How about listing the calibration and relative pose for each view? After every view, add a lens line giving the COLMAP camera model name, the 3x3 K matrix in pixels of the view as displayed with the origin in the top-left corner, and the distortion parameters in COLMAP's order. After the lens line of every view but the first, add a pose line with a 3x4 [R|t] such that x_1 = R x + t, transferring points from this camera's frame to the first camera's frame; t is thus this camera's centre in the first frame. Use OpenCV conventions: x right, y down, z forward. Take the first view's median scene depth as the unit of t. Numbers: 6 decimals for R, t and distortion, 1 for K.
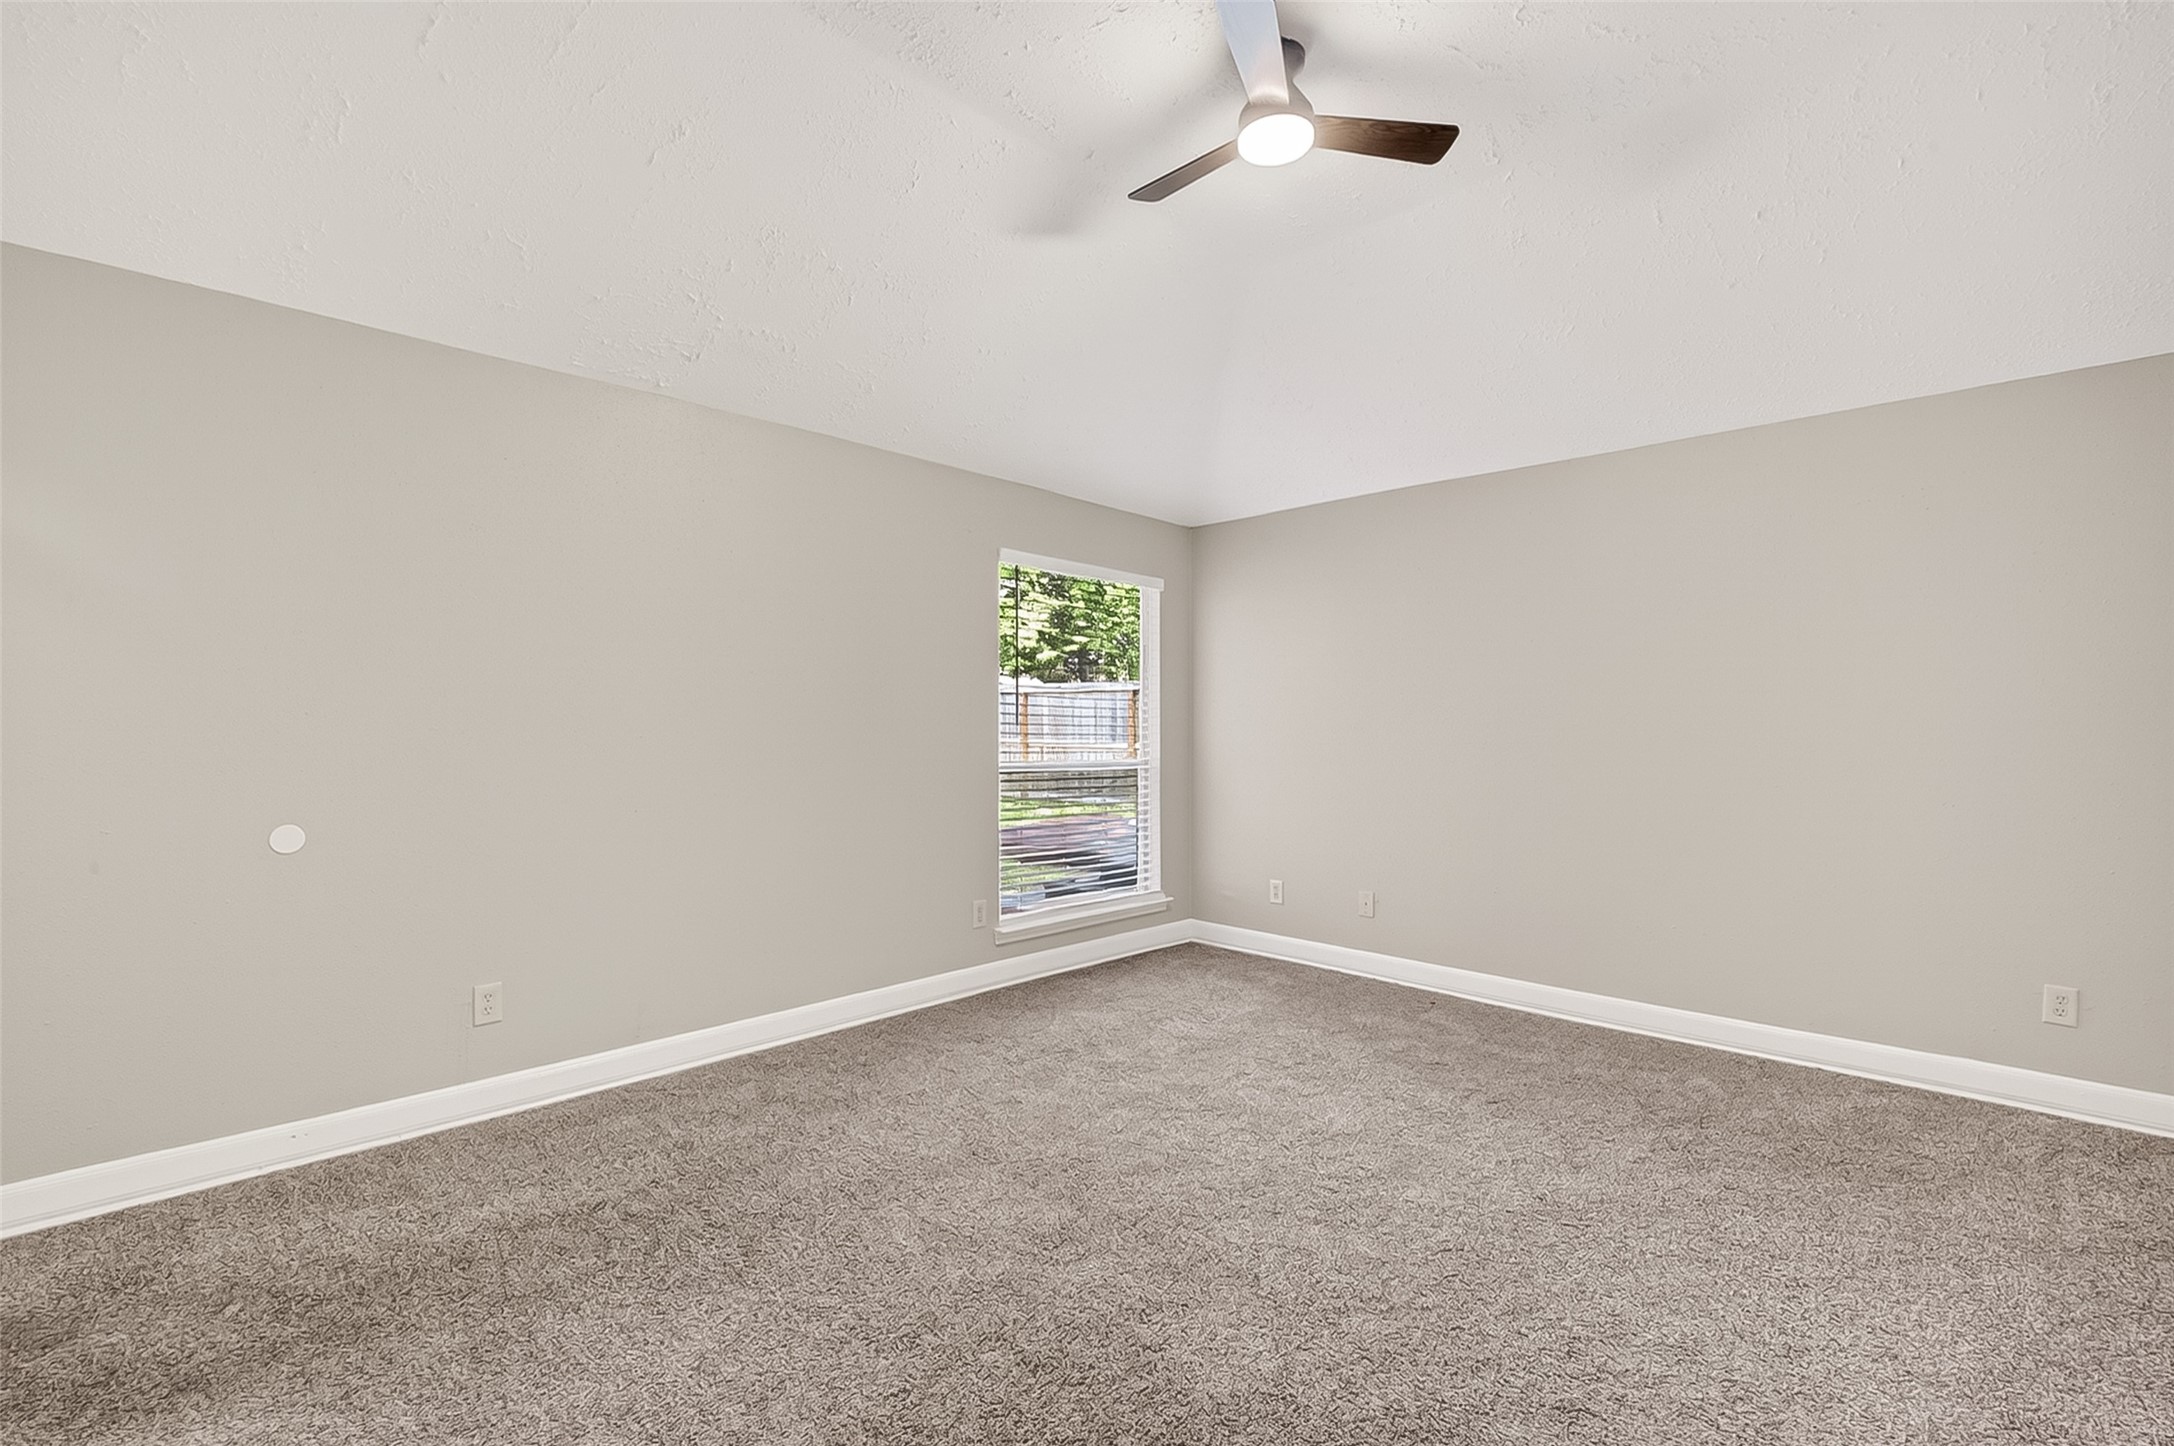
lens RADIAL K [[954.4, 0, 1089.0], [0, 954.4, 715.8], [0, 0, 1]] dist [0.002497, 0.000007]
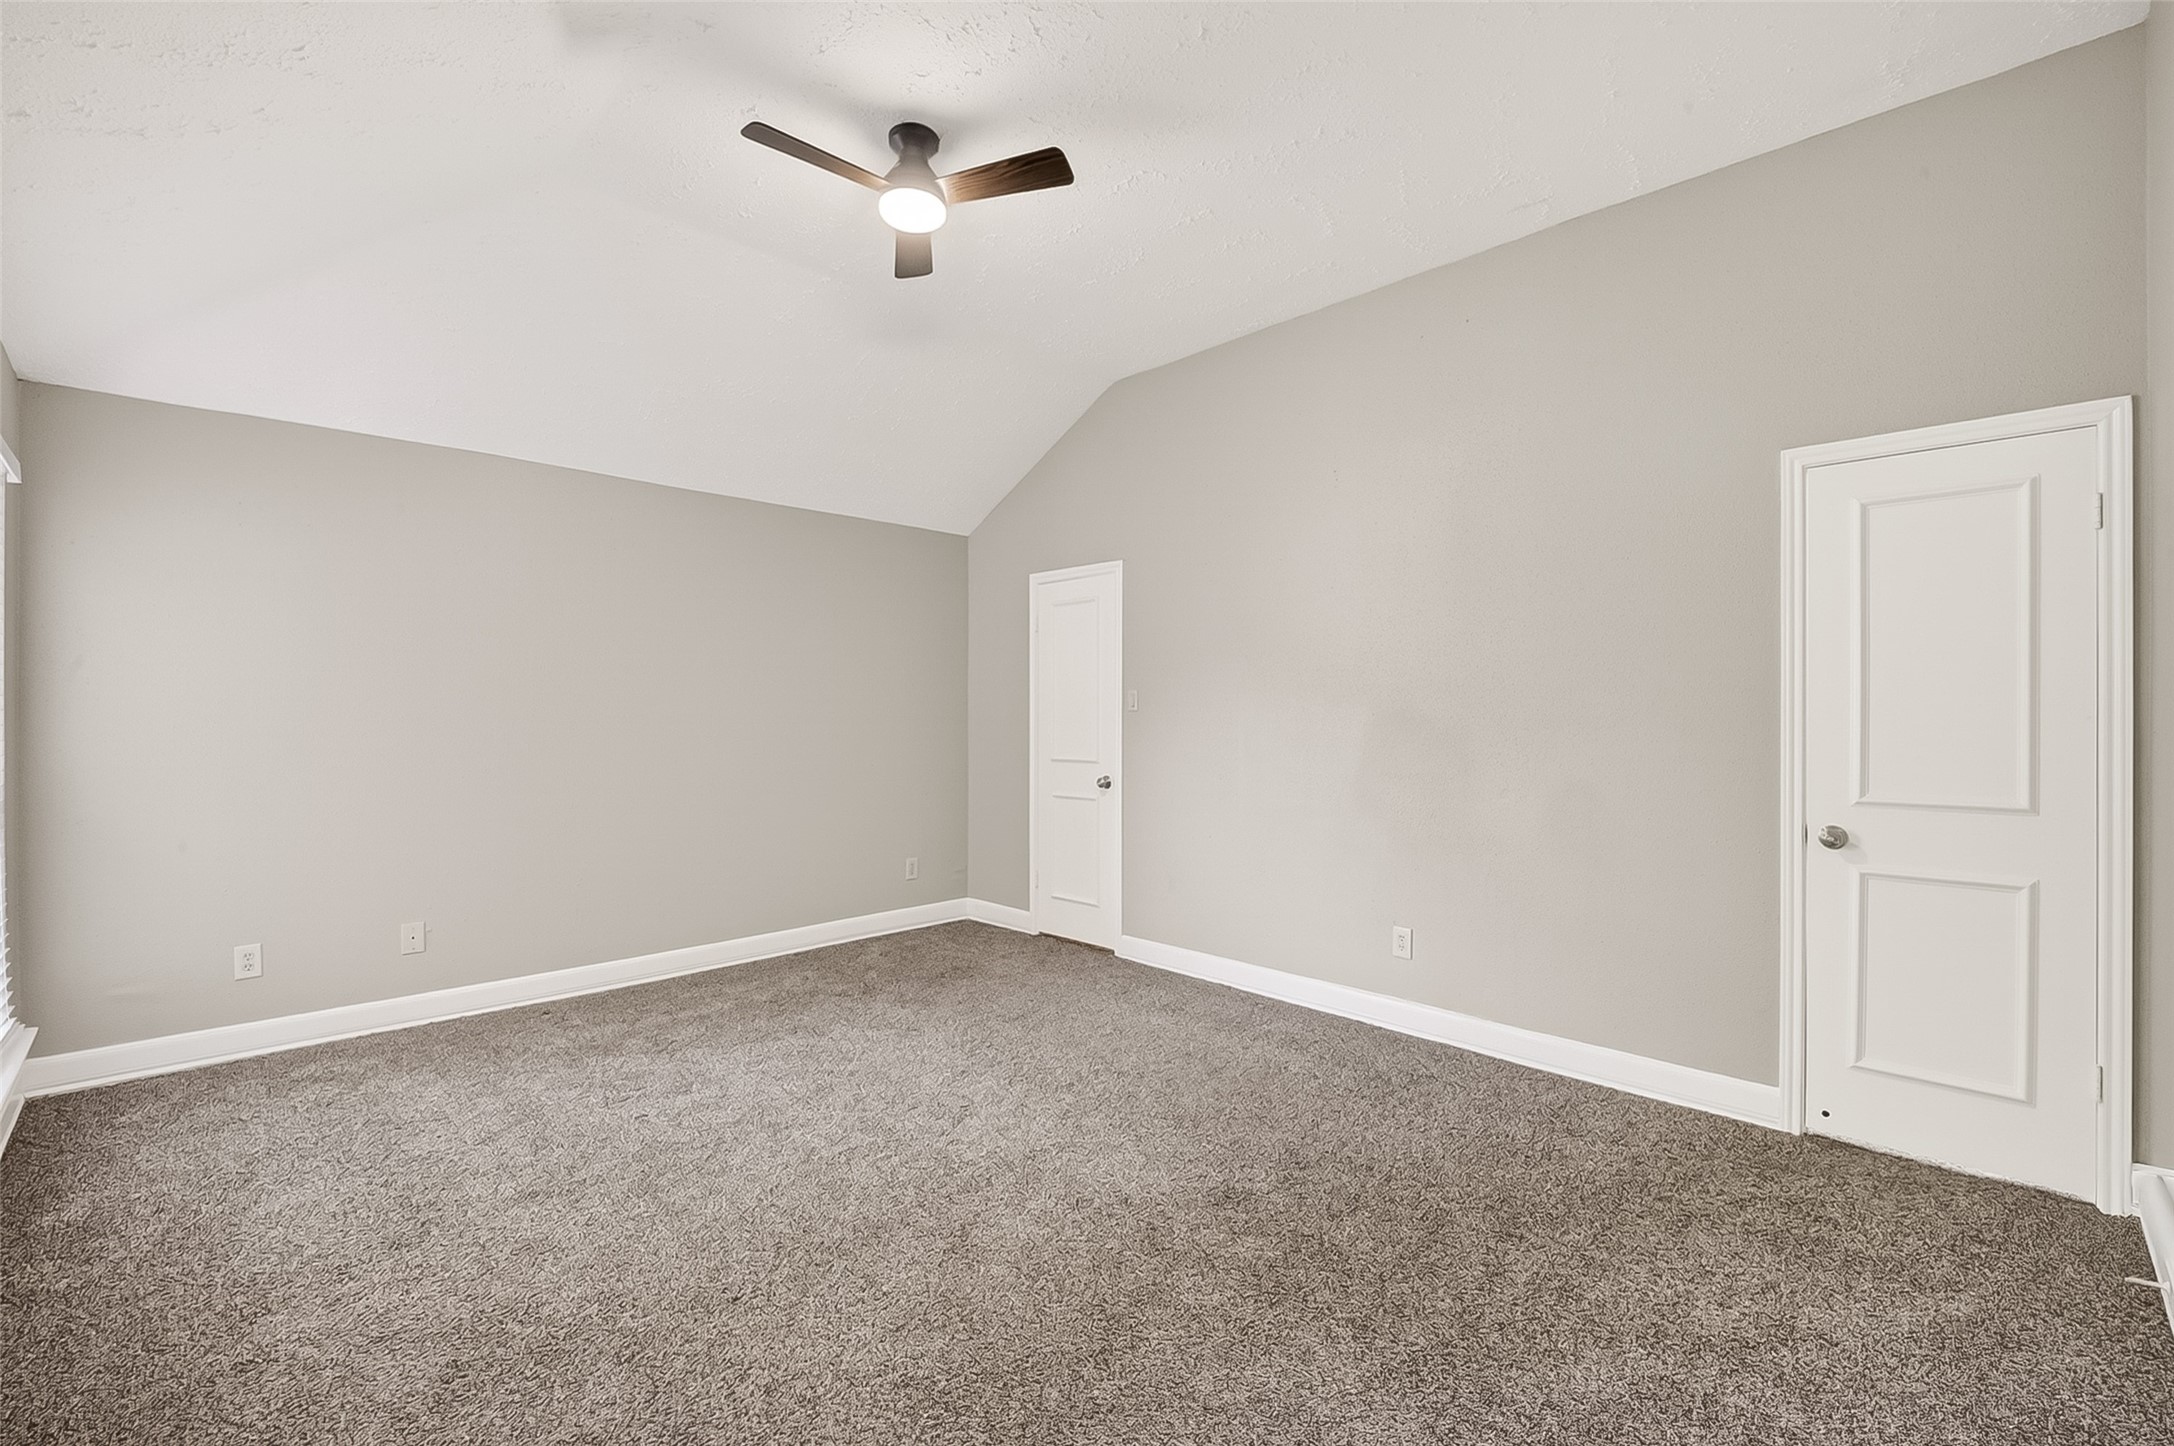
lens RADIAL K [[954.4, 0, 1089.0], [0, 954.4, 715.8], [0, 0, 1]] dist [0.002497, 0.000007]
pose [[0.038656, -0.022702, 0.998995, -0.653315], [-0.009249, 0.999691, 0.023076, -0.021138], [-0.999210, -0.010132, 0.038434, 0.515561]]
